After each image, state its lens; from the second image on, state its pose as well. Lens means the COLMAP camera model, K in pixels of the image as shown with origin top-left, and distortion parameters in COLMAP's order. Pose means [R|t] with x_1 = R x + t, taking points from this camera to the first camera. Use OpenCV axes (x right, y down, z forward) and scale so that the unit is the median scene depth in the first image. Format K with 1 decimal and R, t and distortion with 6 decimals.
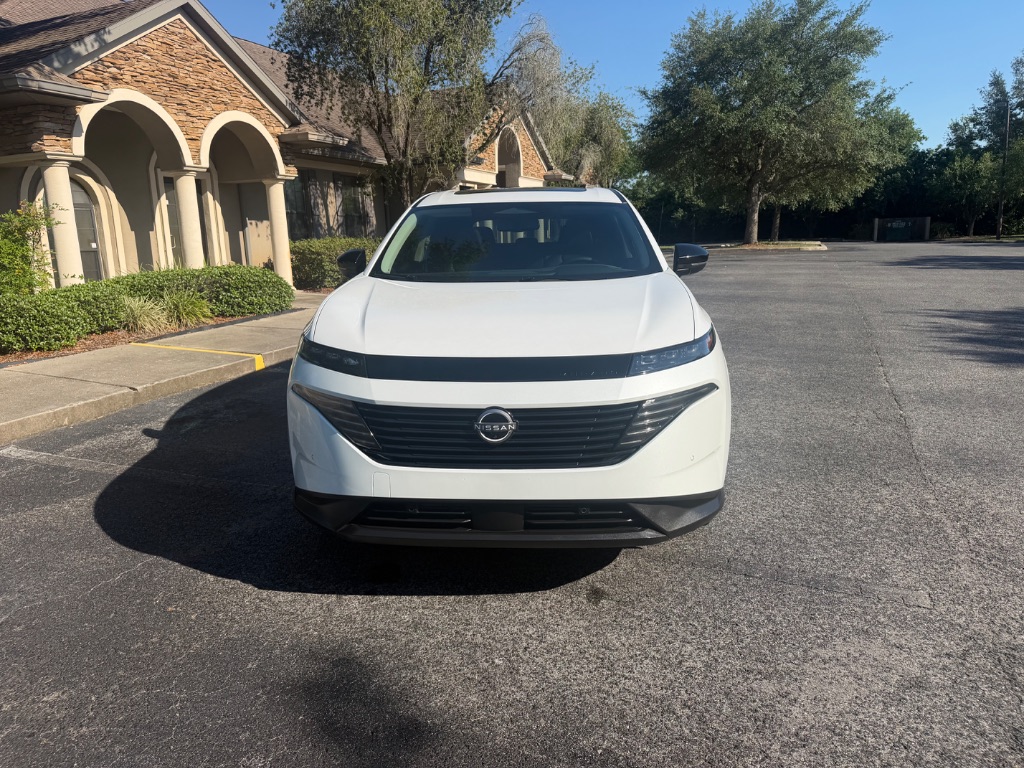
lens RADIAL K [[714.0, 0, 513.8], [0, 714.0, 382.3], [0, 0, 1]] dist [0.033227, -0.050191]
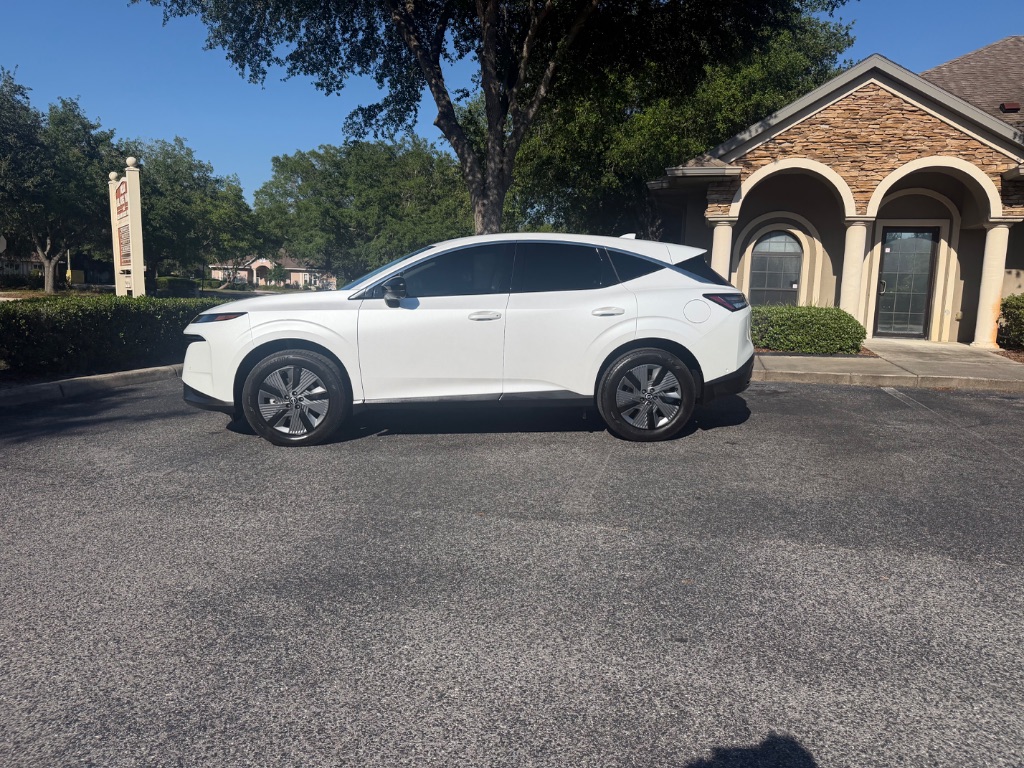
lens RADIAL K [[714.0, 0, 509.4], [0, 714.0, 385.9], [0, 0, 1]] dist [0.033227, -0.050191]
pose [[0.130694, 0.167343, -0.977198, 0.664827], [-0.229610, 0.963963, 0.134368, -0.093237], [0.964468, 0.206813, 0.164408, 0.428418]]
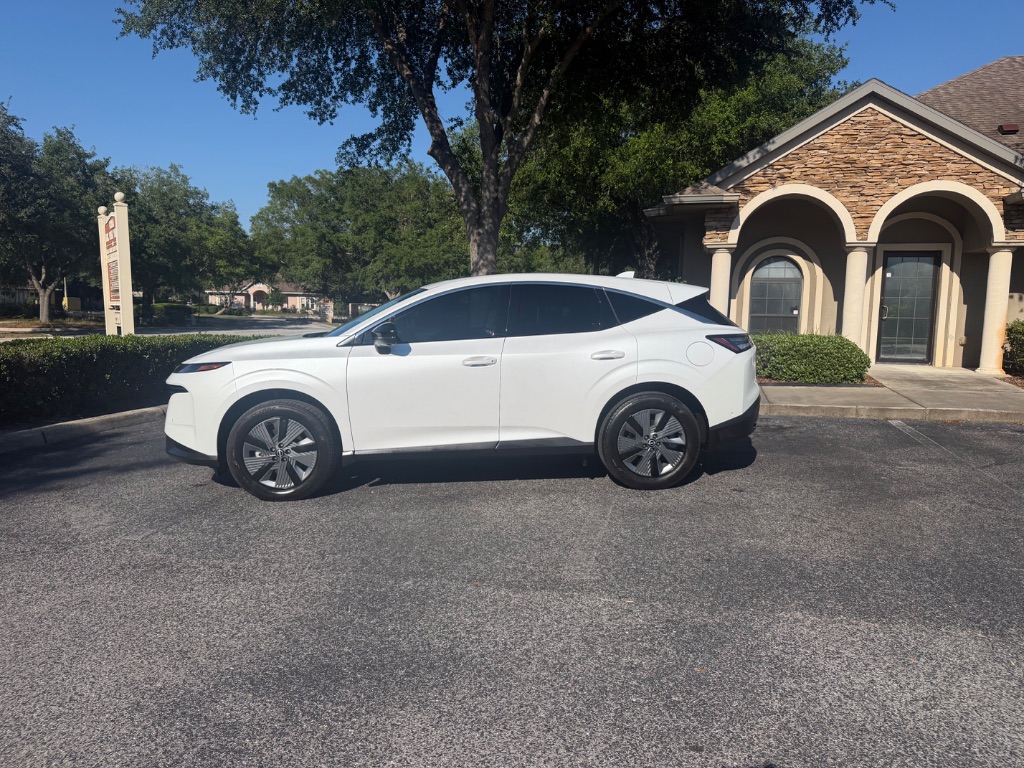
lens RADIAL K [[714.0, 0, 509.5], [0, 714.0, 393.2], [0, 0, 1]] dist [0.033227, -0.050191]
pose [[0.134627, 0.148330, -0.979731, 0.638294], [-0.217275, 0.969090, 0.116862, -0.111416], [0.966782, 0.197138, 0.162694, 0.429692]]
